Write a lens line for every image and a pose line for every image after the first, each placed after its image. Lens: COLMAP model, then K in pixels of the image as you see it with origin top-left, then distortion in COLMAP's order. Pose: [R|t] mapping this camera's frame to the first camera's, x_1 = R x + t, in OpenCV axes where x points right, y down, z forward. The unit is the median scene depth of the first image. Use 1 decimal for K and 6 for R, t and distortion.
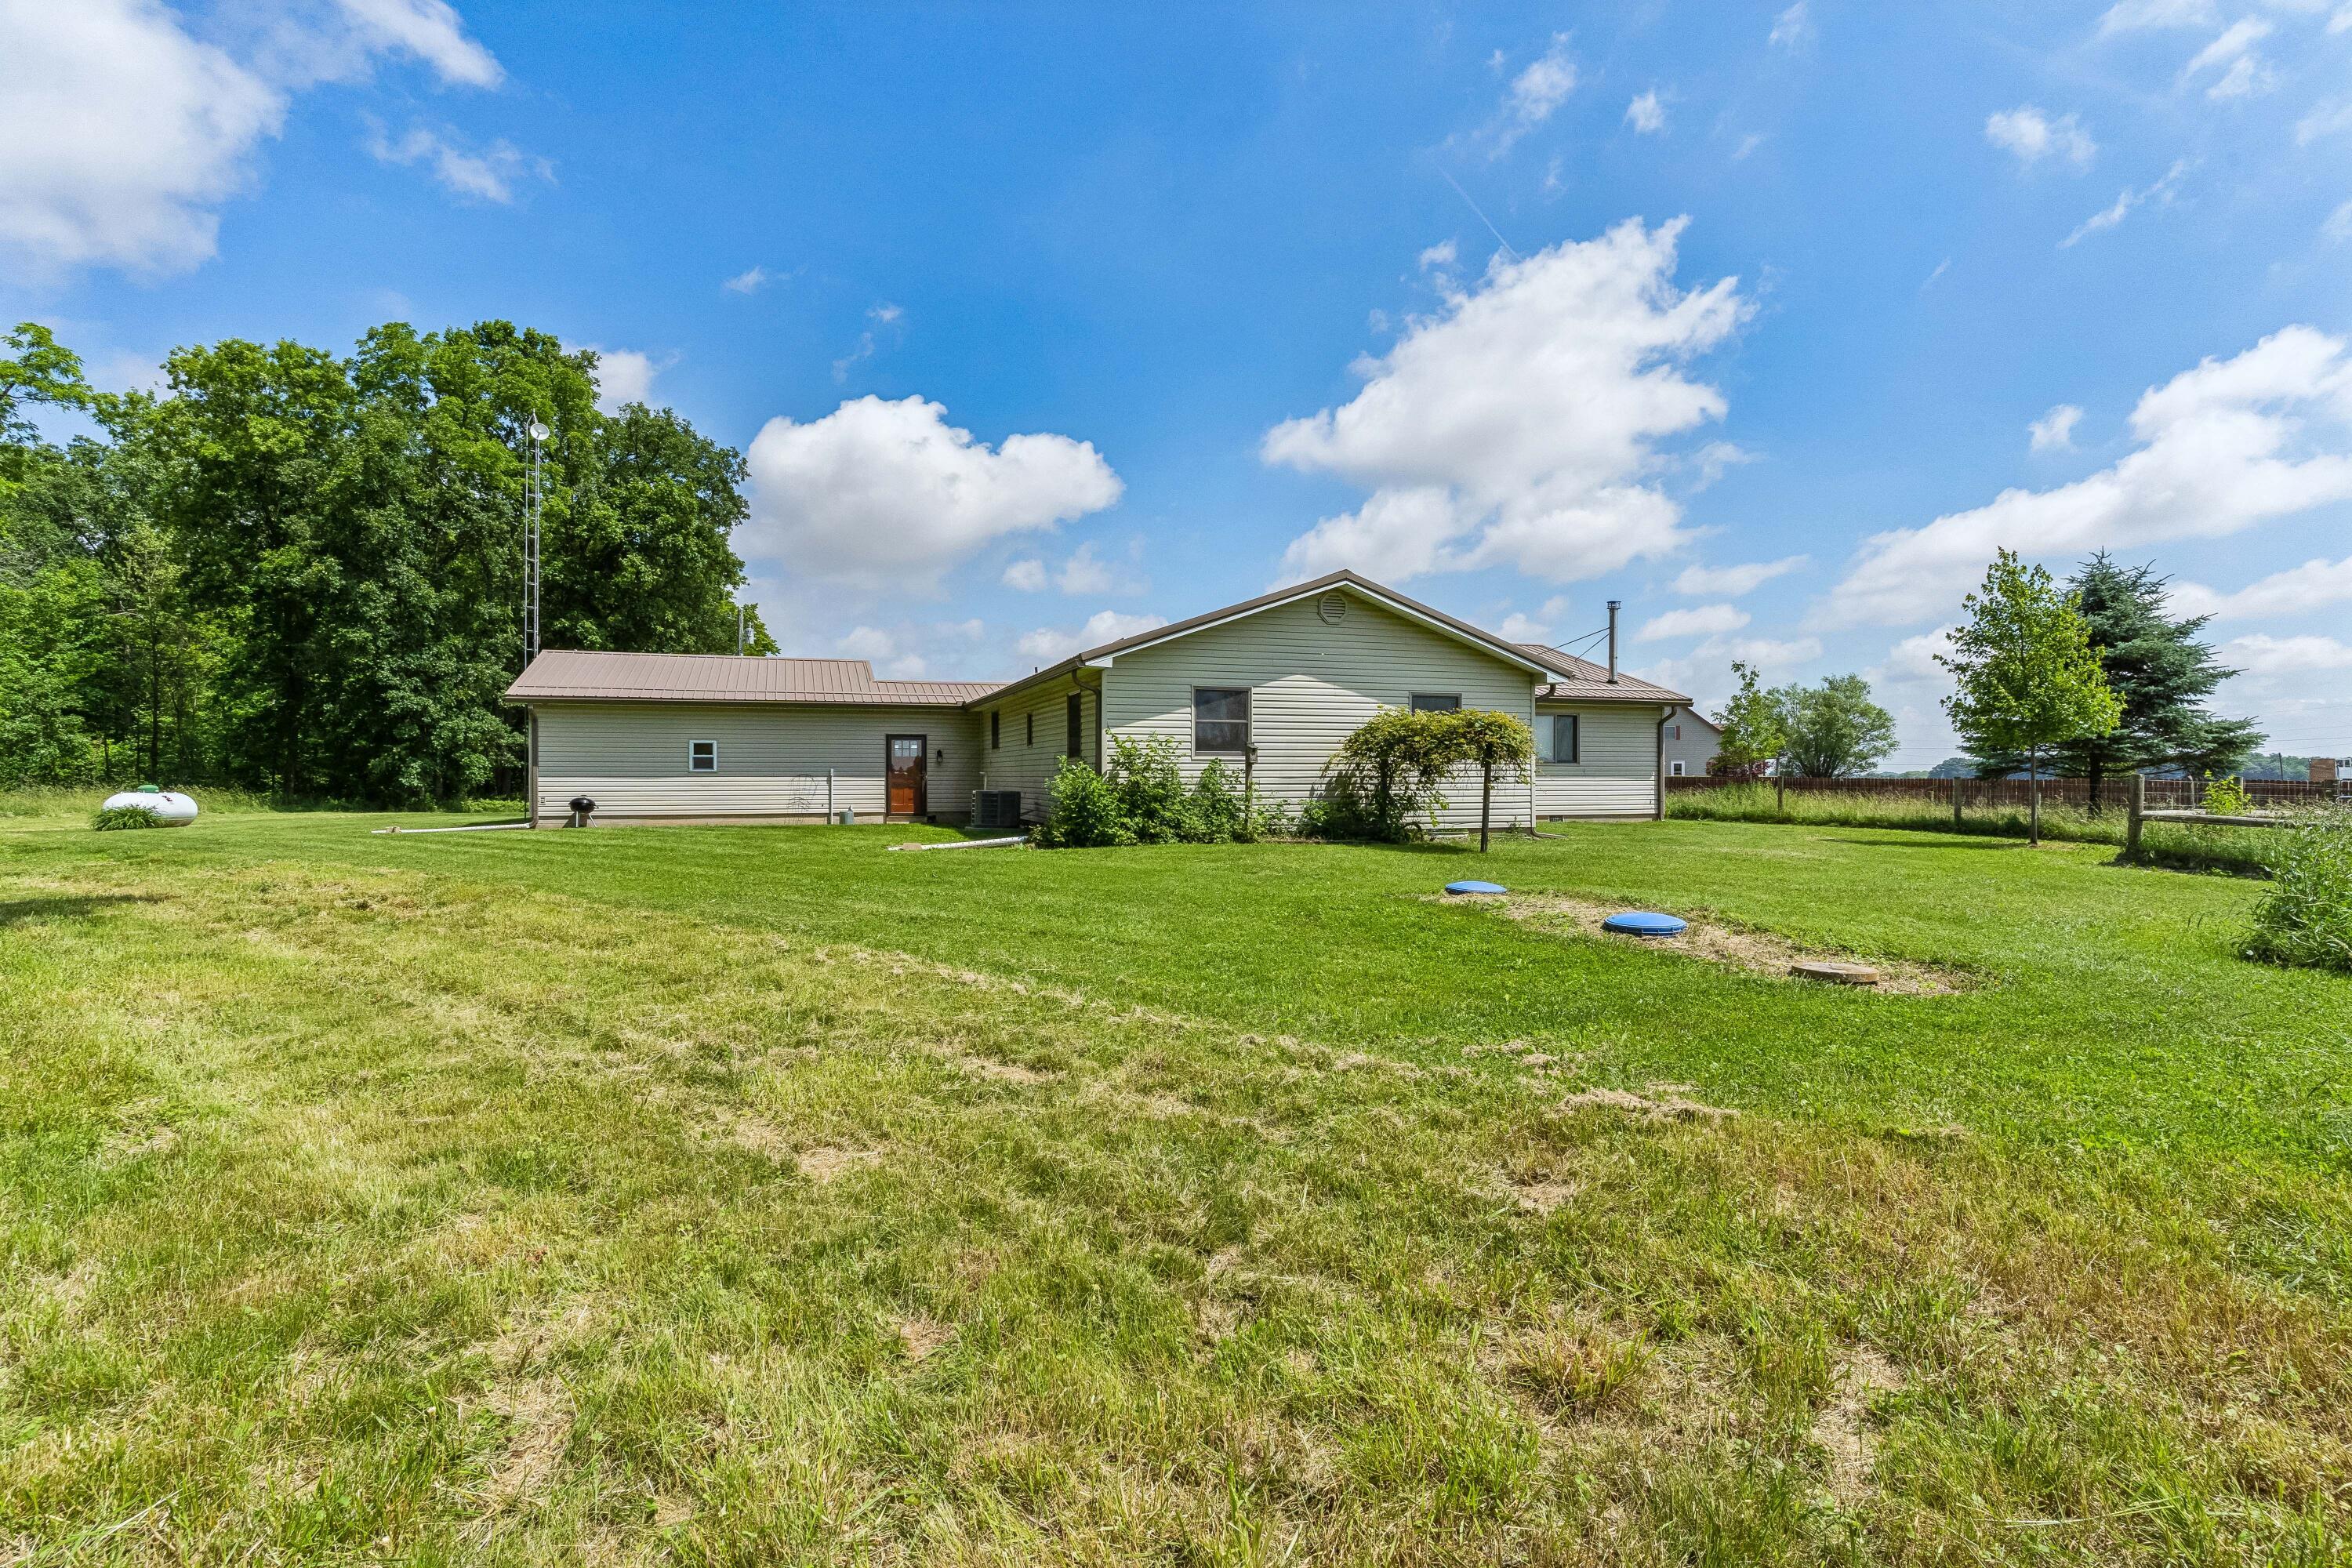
lens RADIAL K [[1165.6, 0, 1200.0], [0, 1165.6, 777.0], [0, 0, 1]] dist [0.000846, -0.000068]
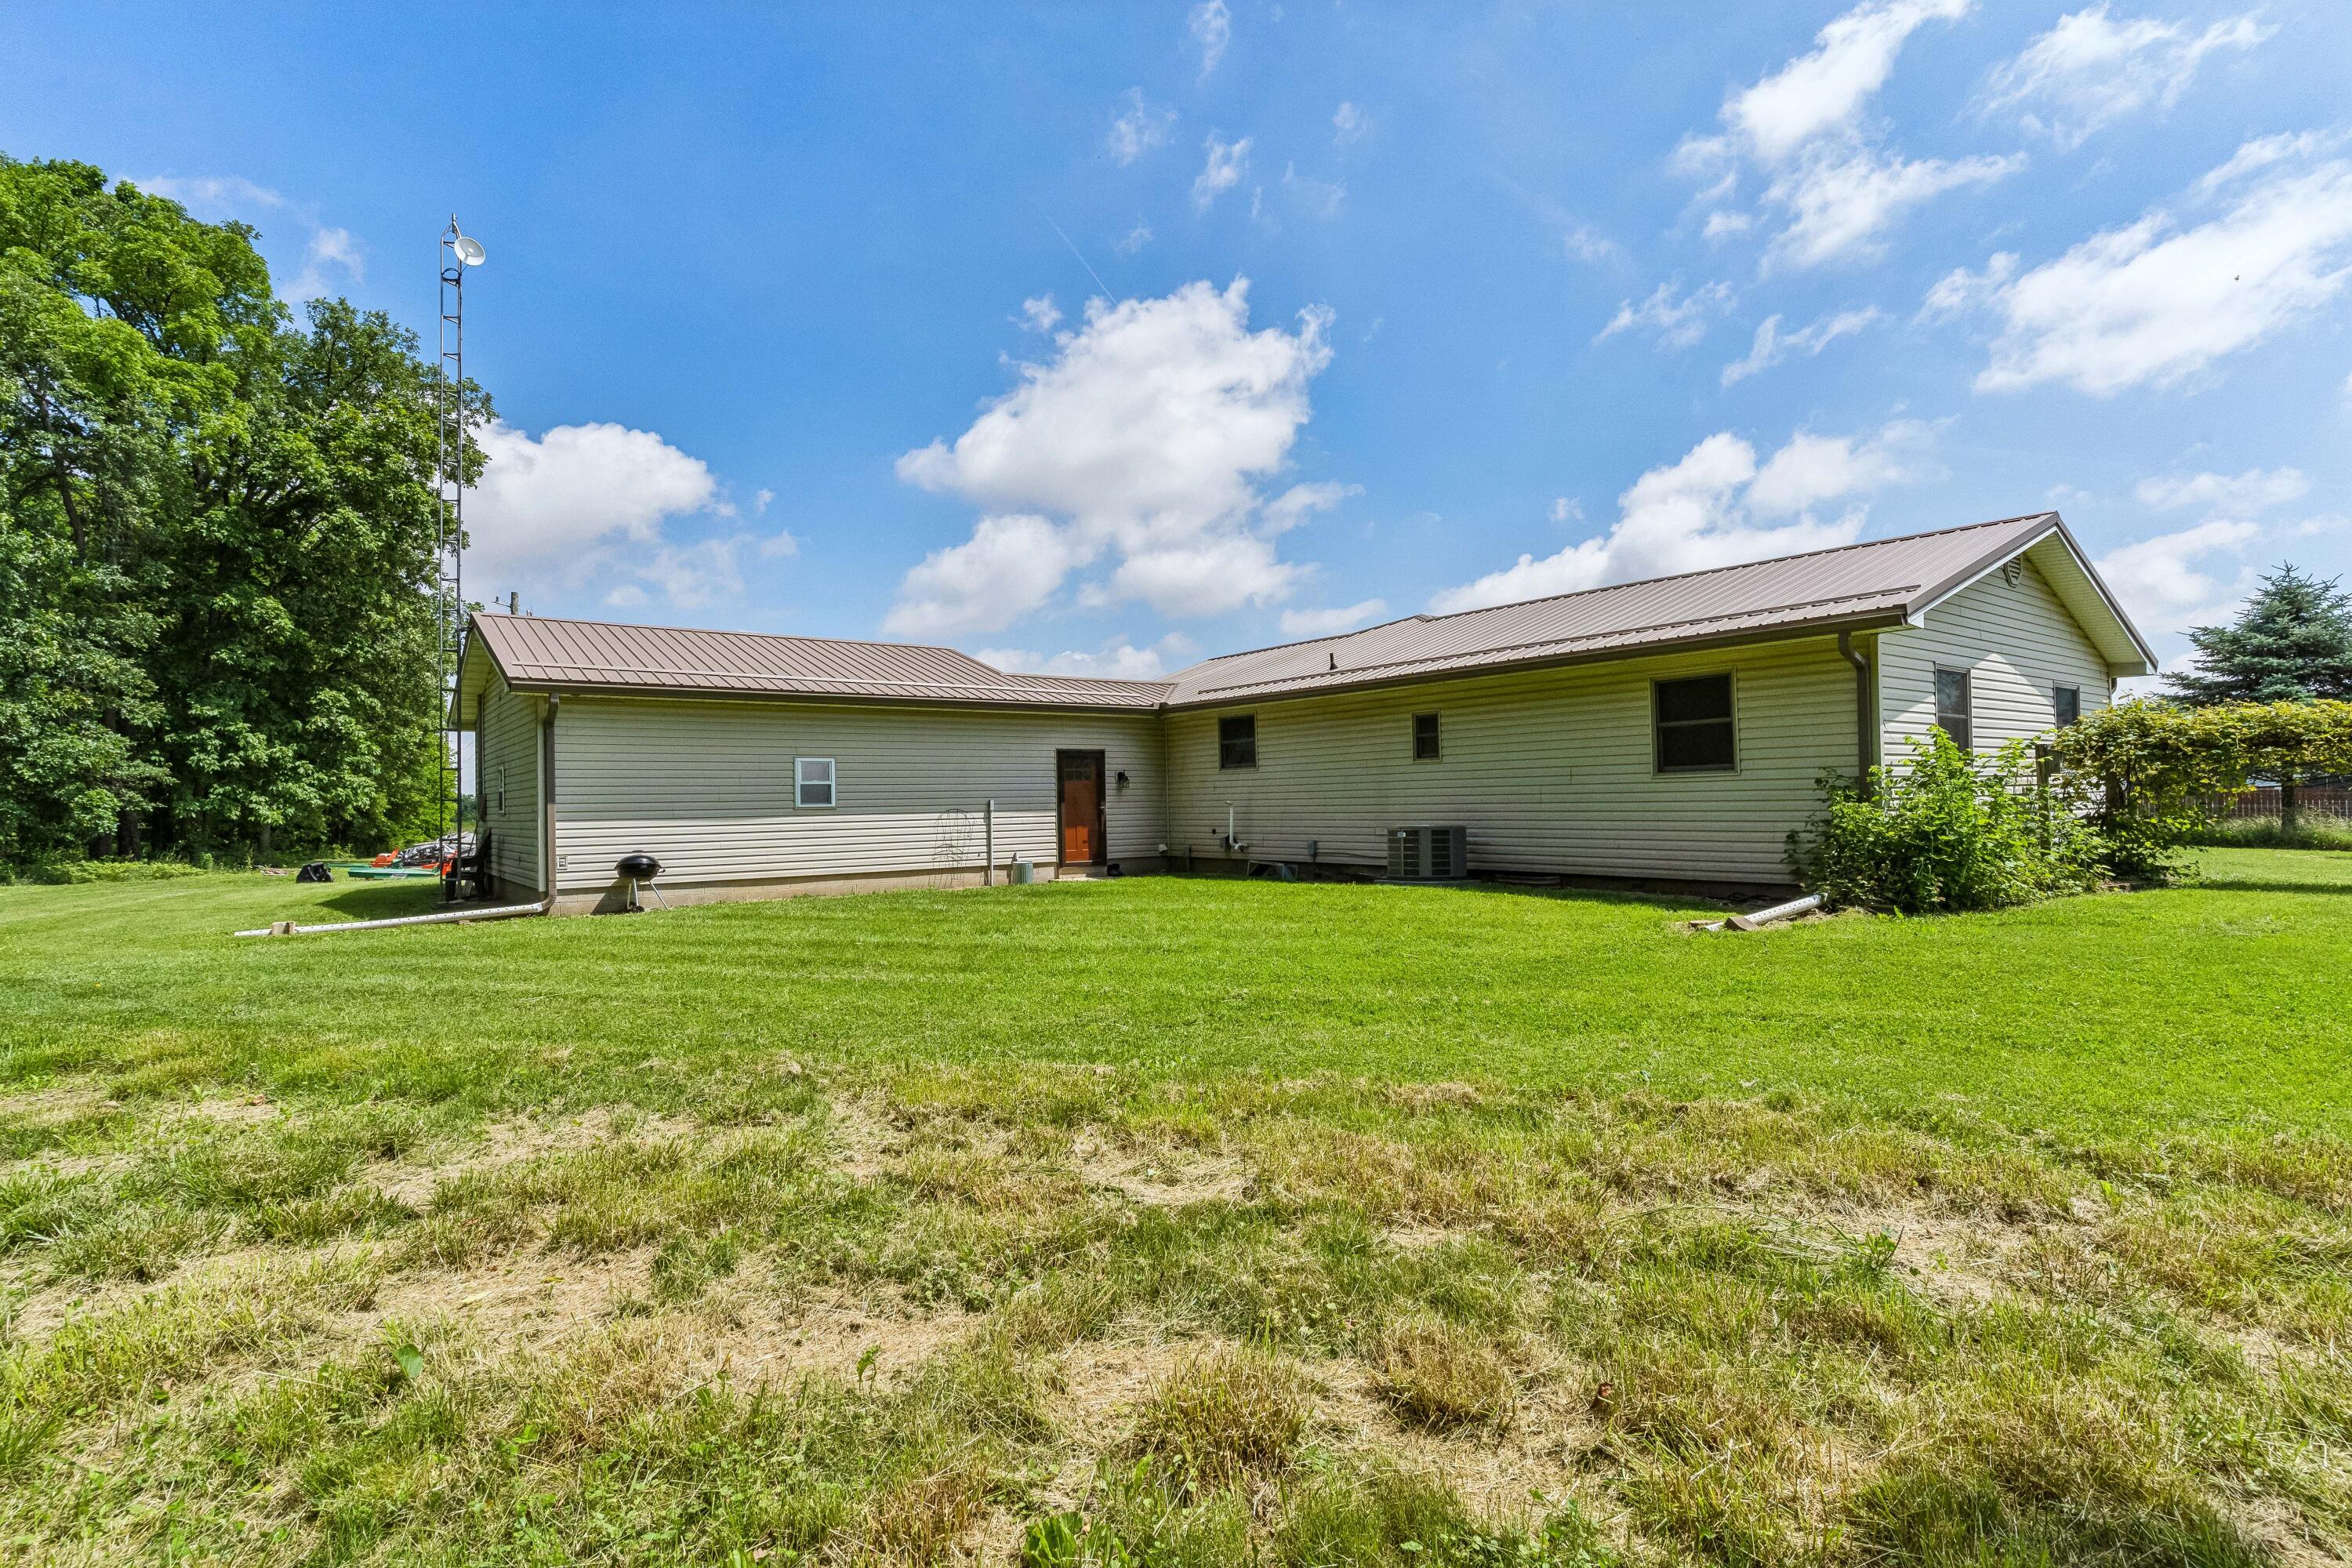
lens RADIAL K [[1165.6, 0, 1159.2], [0, 1165.6, 789.3], [0, 0, 1]] dist [0.000846, -0.000068]
pose [[0.952216, -0.013786, 0.305115, -0.253790], [0.018531, 0.999748, -0.012660, -0.001750], [-0.304863, 0.017709, 0.952231, 0.193044]]
